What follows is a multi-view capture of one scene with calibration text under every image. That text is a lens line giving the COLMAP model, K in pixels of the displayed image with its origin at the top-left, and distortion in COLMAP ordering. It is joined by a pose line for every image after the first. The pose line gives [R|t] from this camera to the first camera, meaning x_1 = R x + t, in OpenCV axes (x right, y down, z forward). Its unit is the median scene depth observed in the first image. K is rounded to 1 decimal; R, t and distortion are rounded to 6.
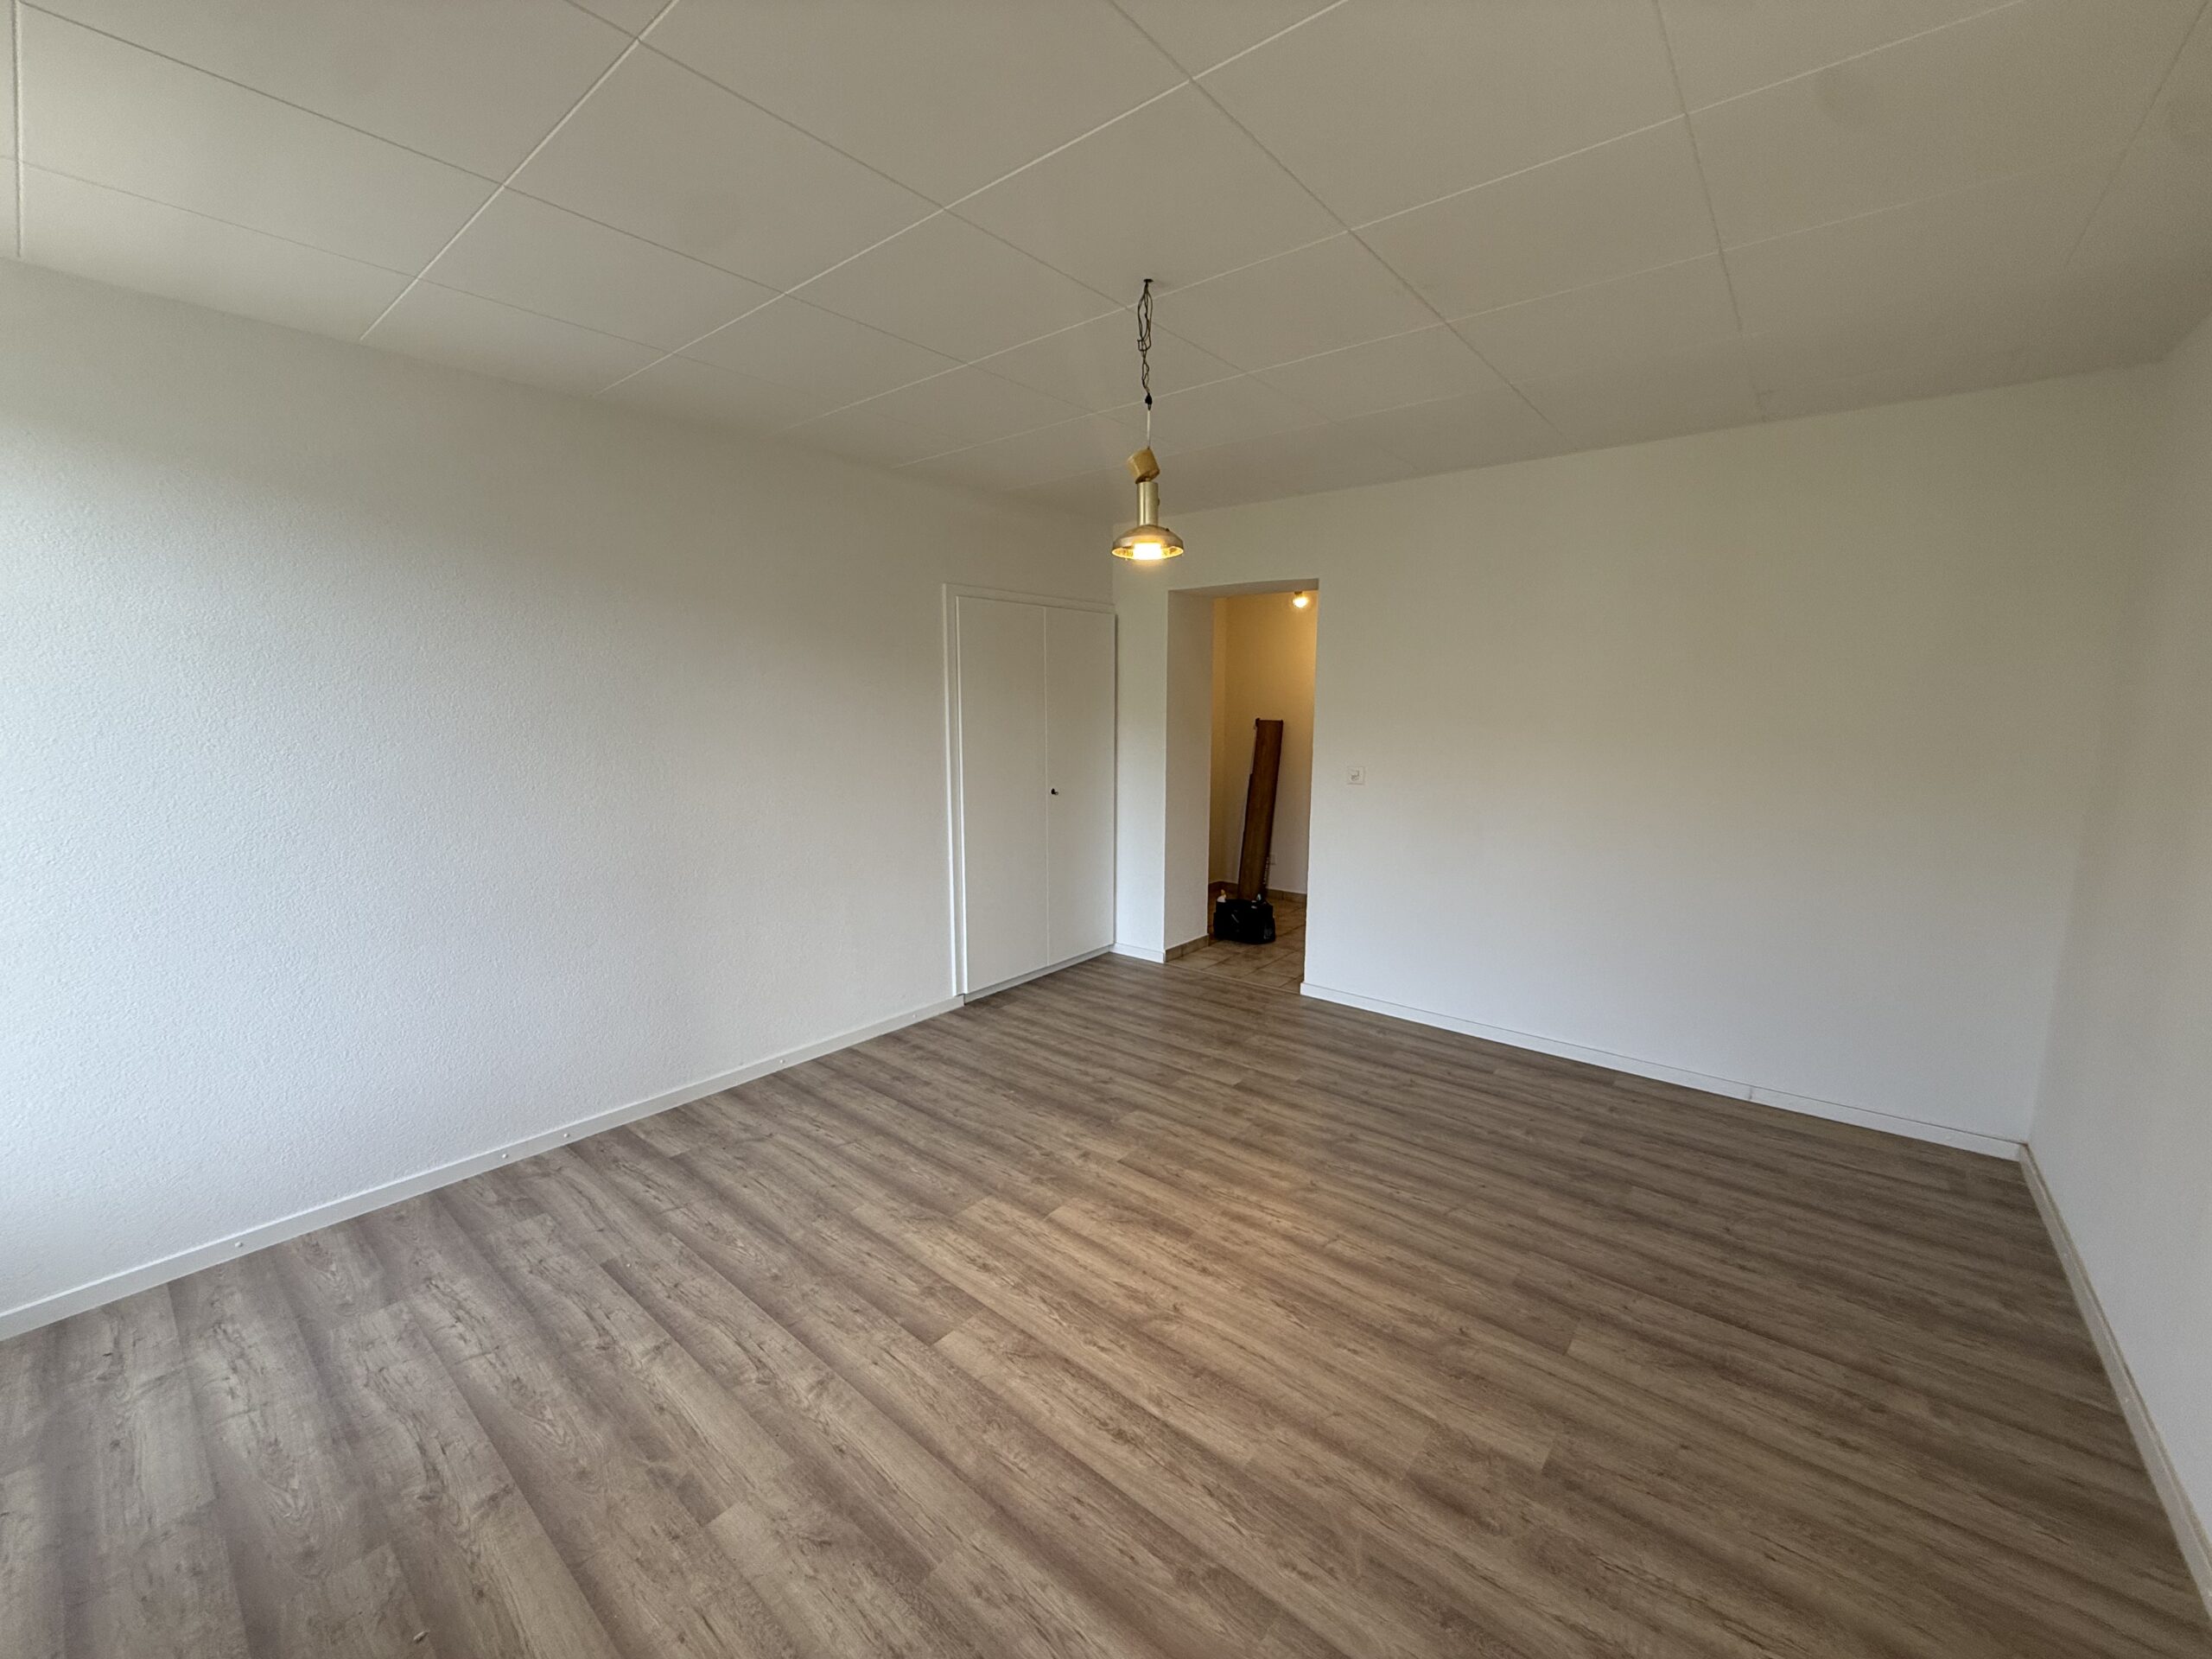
lens RADIAL K [[879.5, 0, 1106.0], [0, 879.5, 829.5], [0, 0, 1]] dist [-0.001165, -0.000003]
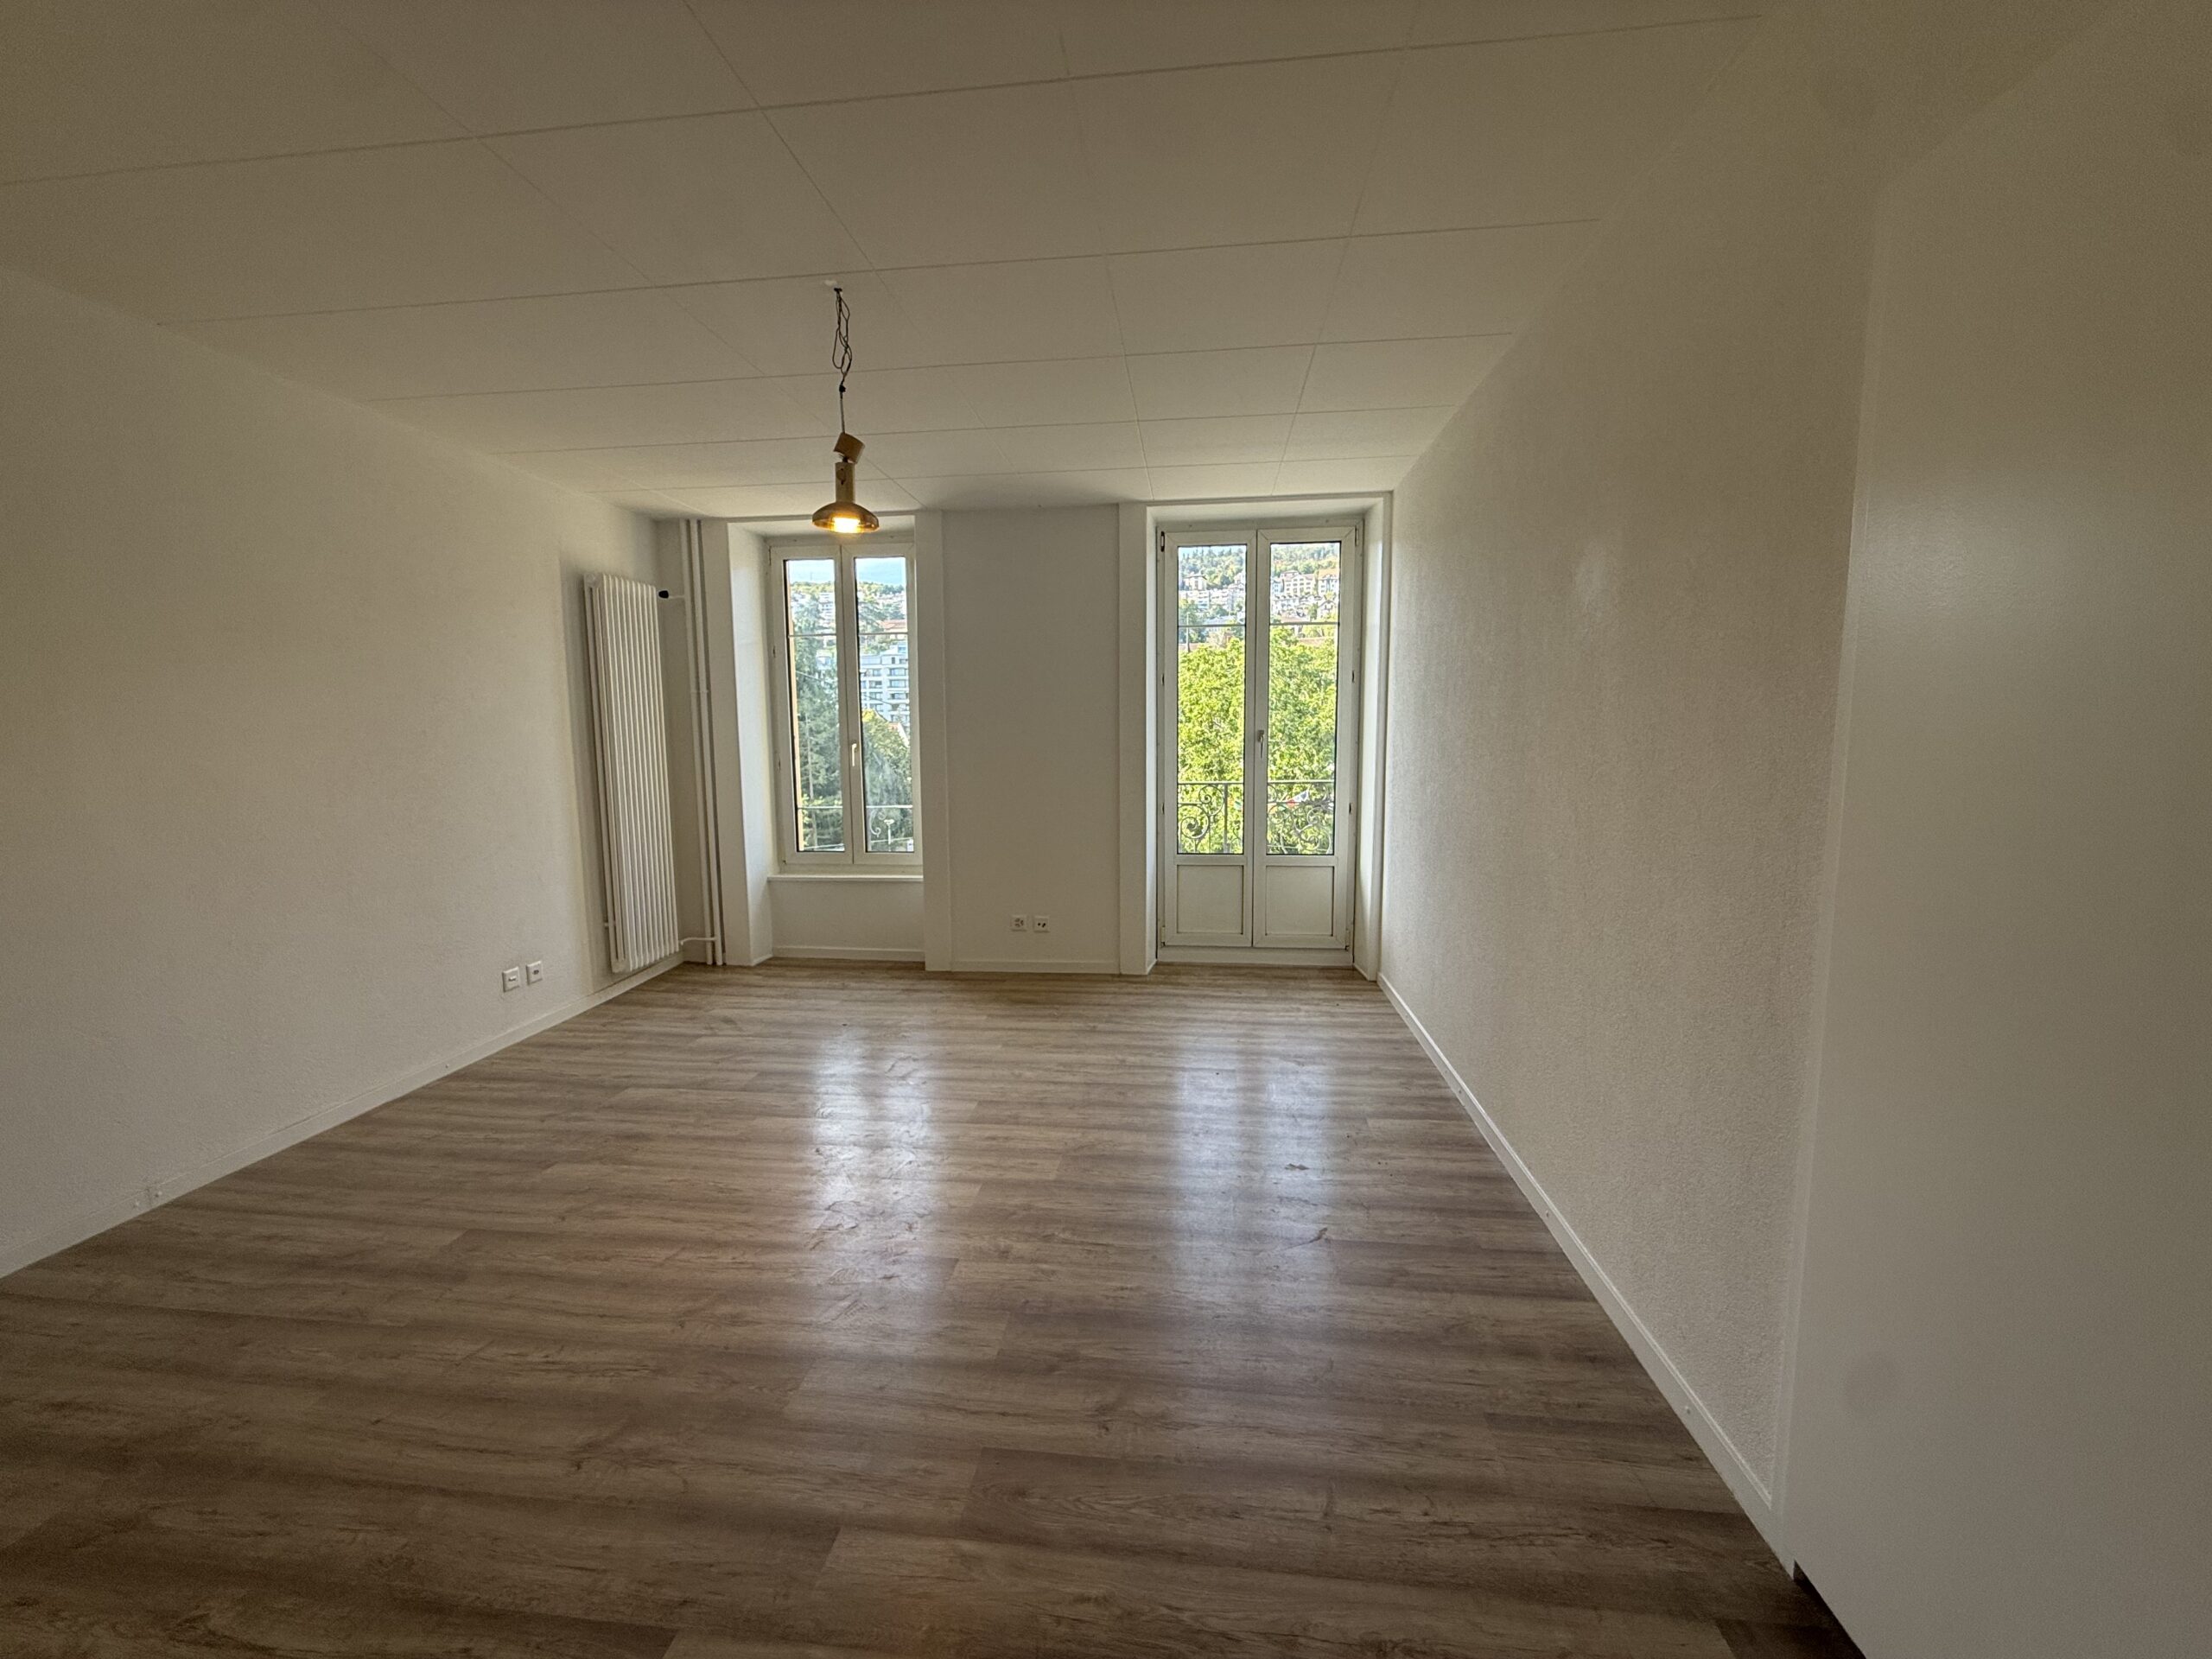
lens RADIAL K [[879.5, 0, 1106.0], [0, 879.5, 829.5], [0, 0, 1]] dist [-0.001165, -0.000003]
pose [[-0.836338, 0.065004, -0.544347, 0.365319], [-0.075234, 0.969941, 0.231417, -0.208758], [0.543028, 0.234496, -0.806308, 1.971258]]
